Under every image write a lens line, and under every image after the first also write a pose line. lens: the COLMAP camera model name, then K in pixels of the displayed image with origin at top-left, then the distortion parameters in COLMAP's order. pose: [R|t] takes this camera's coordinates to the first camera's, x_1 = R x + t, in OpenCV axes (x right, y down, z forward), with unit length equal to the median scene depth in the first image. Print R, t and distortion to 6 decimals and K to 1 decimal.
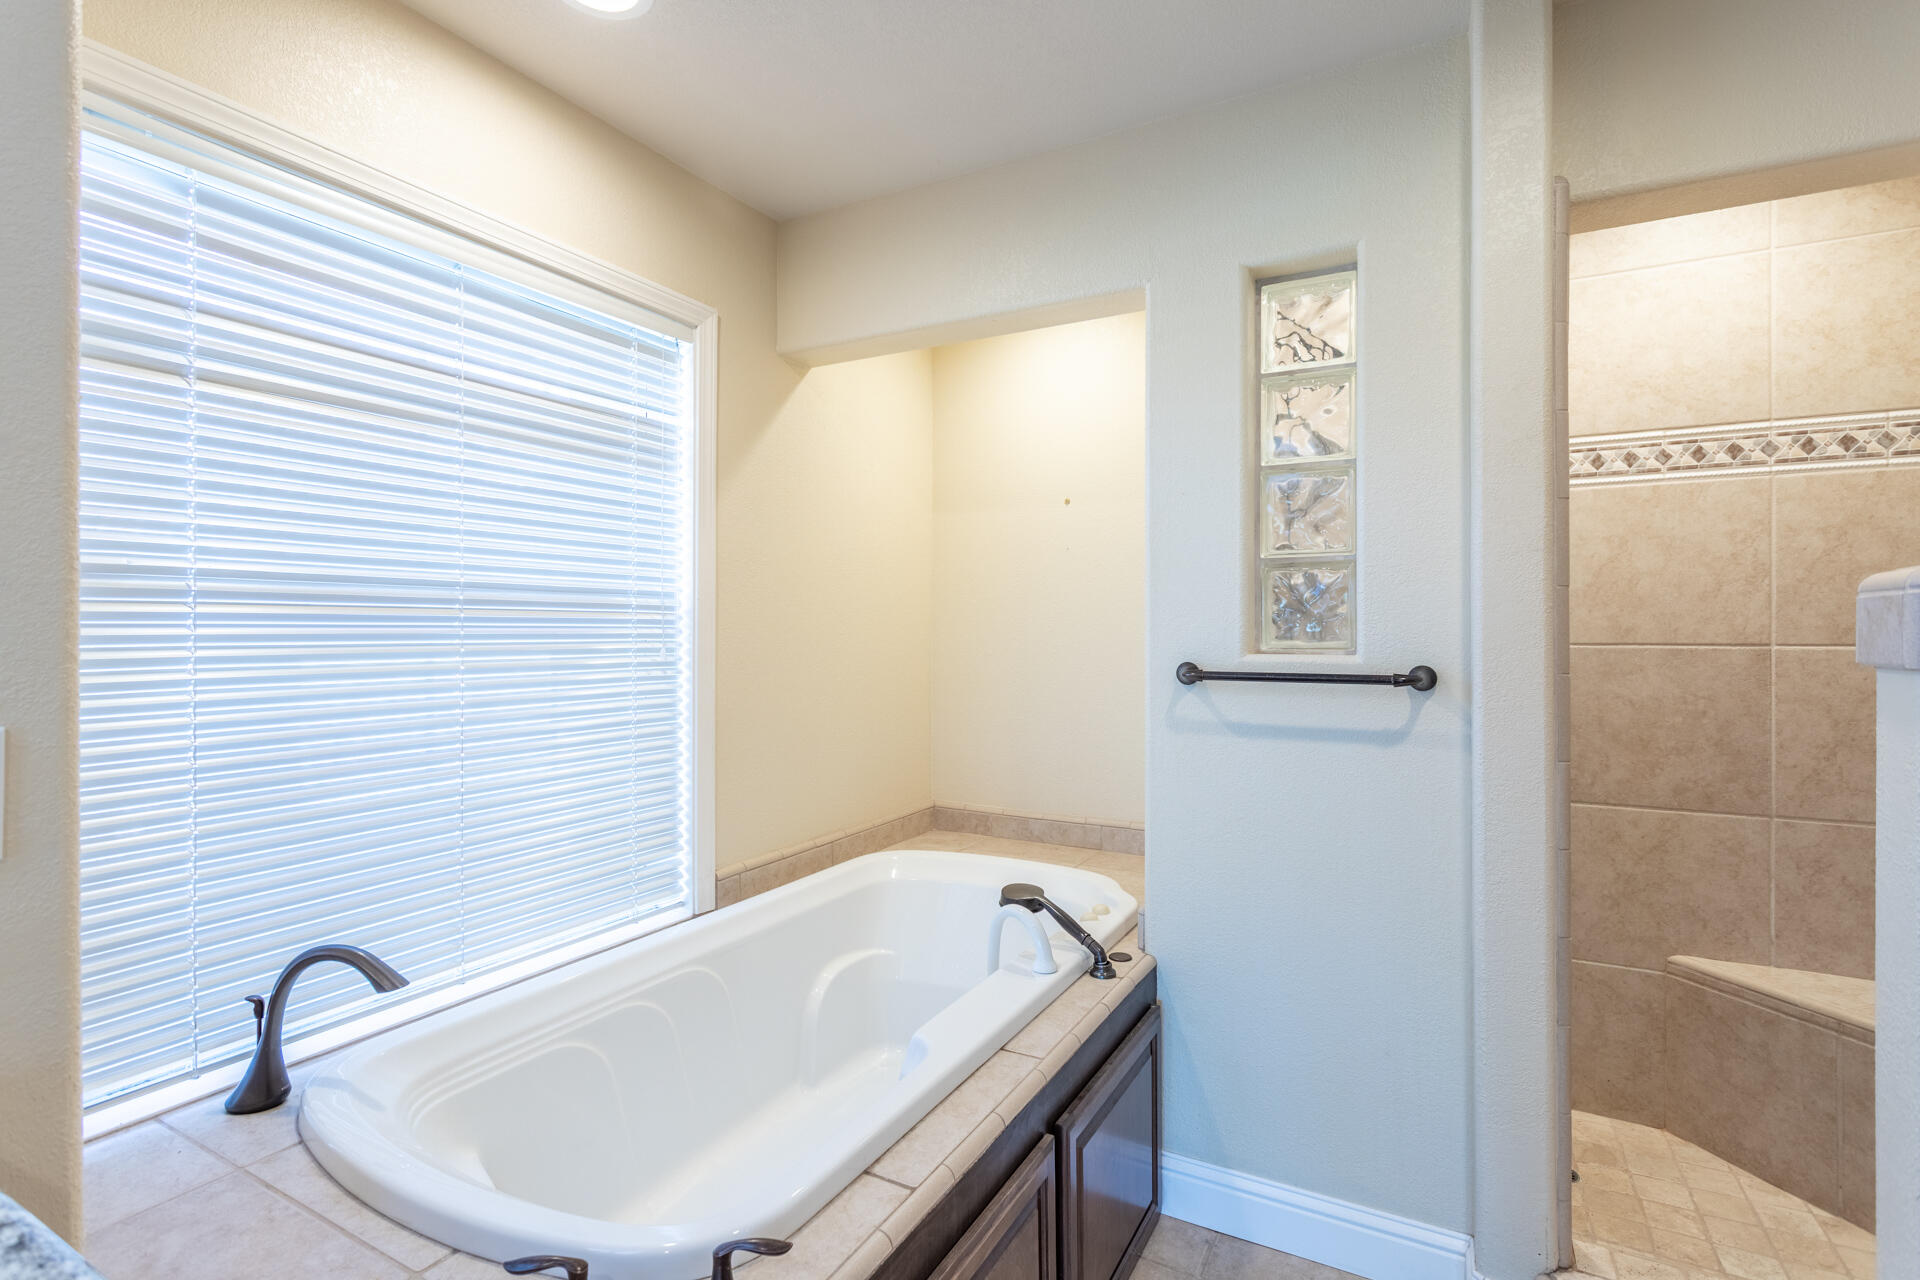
lens RADIAL K [[911.0, 0, 950.3], [0, 911.0, 638.1], [0, 0, 1]] dist [0.006690, -0.000471]
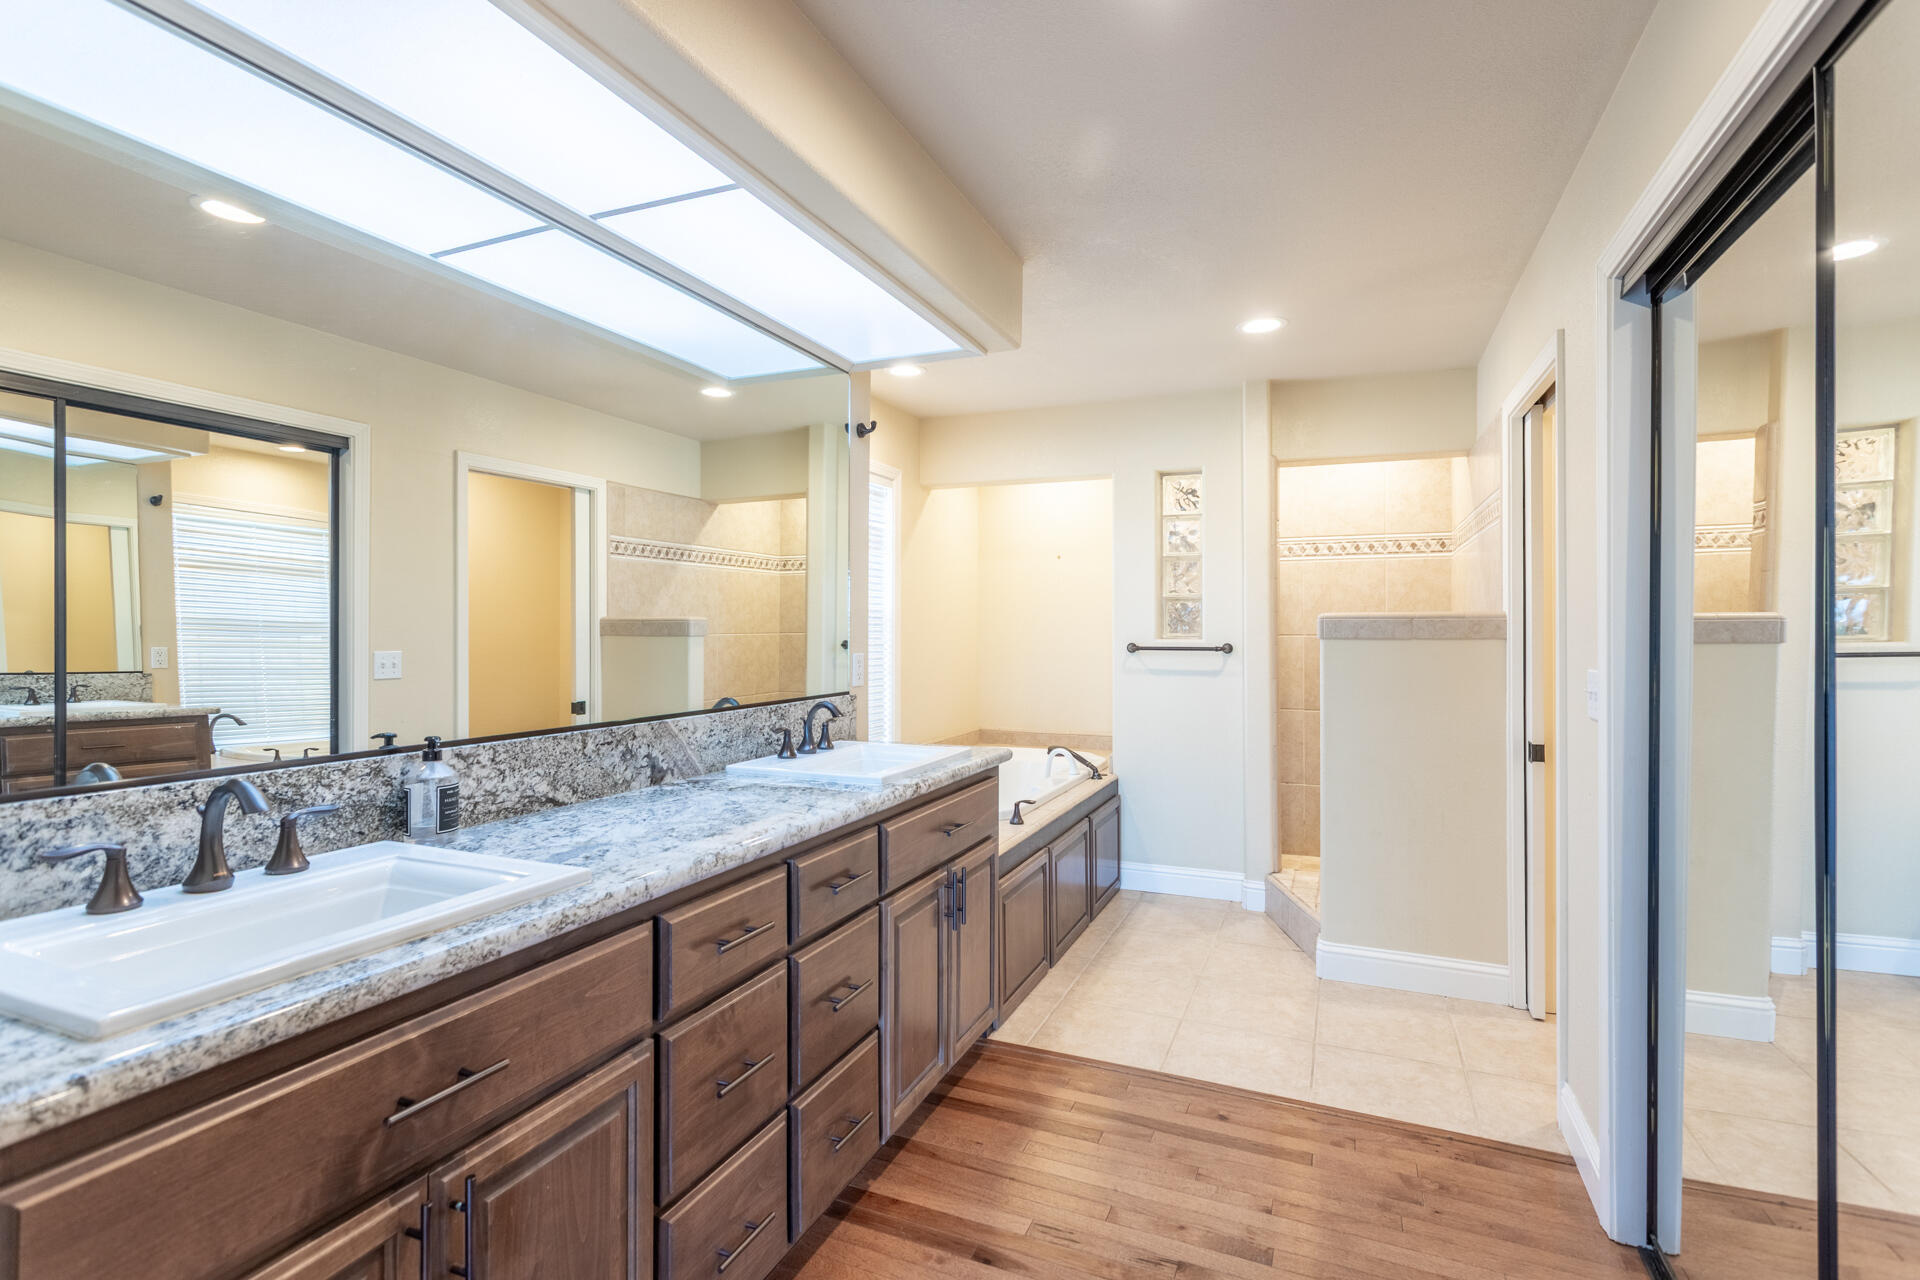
lens RADIAL K [[911.0, 0, 964.6], [0, 911.0, 635.9], [0, 0, 1]] dist [0.006690, -0.000471]
pose [[0.993263, -0.000364, 0.115883, -0.420308], [0.000496, 0.999999, -0.001107, 0.011876], [-0.115883, 0.001157, 0.993262, -1.216813]]
